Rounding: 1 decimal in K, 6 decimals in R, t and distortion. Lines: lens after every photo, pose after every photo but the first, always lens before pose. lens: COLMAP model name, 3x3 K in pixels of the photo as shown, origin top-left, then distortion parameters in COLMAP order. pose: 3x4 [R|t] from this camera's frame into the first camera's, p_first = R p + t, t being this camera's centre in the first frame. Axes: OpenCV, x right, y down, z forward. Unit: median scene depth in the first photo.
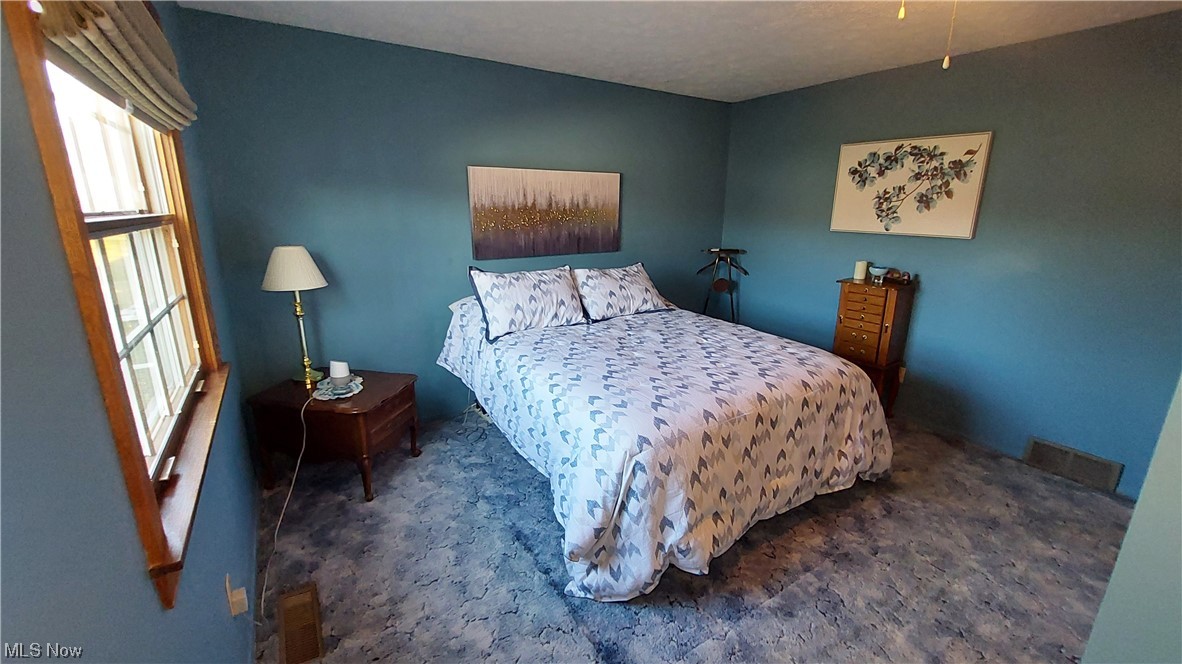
lens RADIAL K [[467.9, 0, 595.3], [0, 467.9, 327.9], [0, 0, 1]] dist [-0.002366, -0.004847]
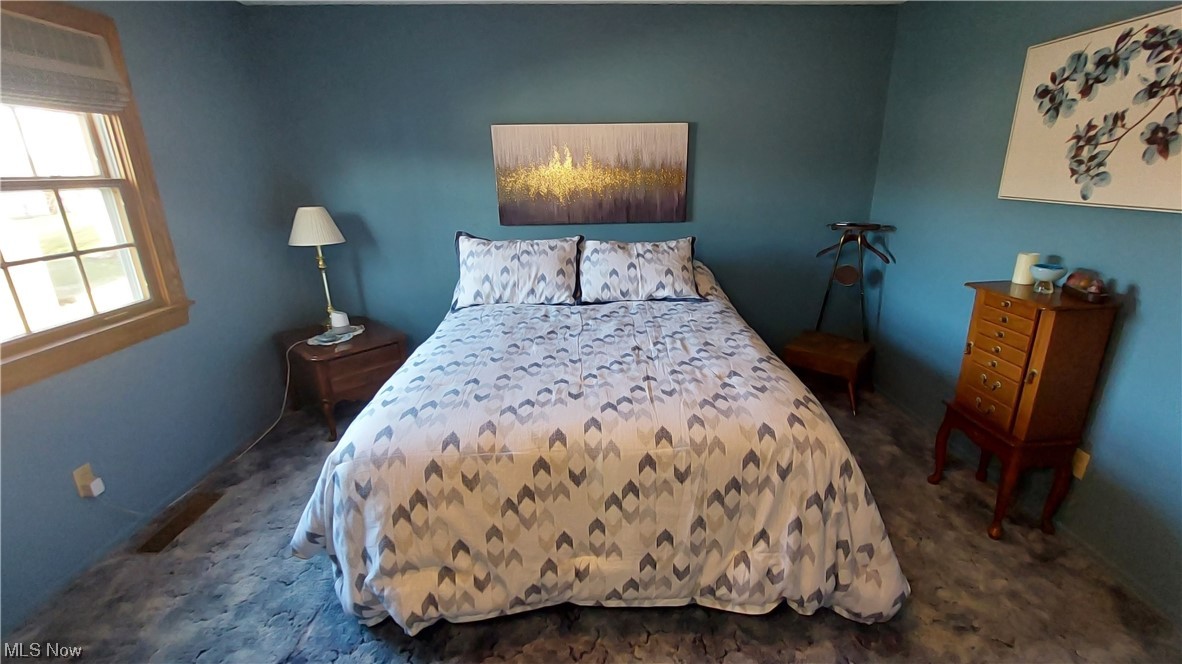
lens RADIAL K [[489.5, 0, 593.7], [0, 489.5, 322.5], [0, 0, 1]] dist [-0.005884, 0.000232]
pose [[0.862342, 0.134214, -0.488214, 0.464702], [-0.110367, 0.990868, 0.077454, -0.052196], [0.494151, -0.012909, 0.869280, 0.248704]]
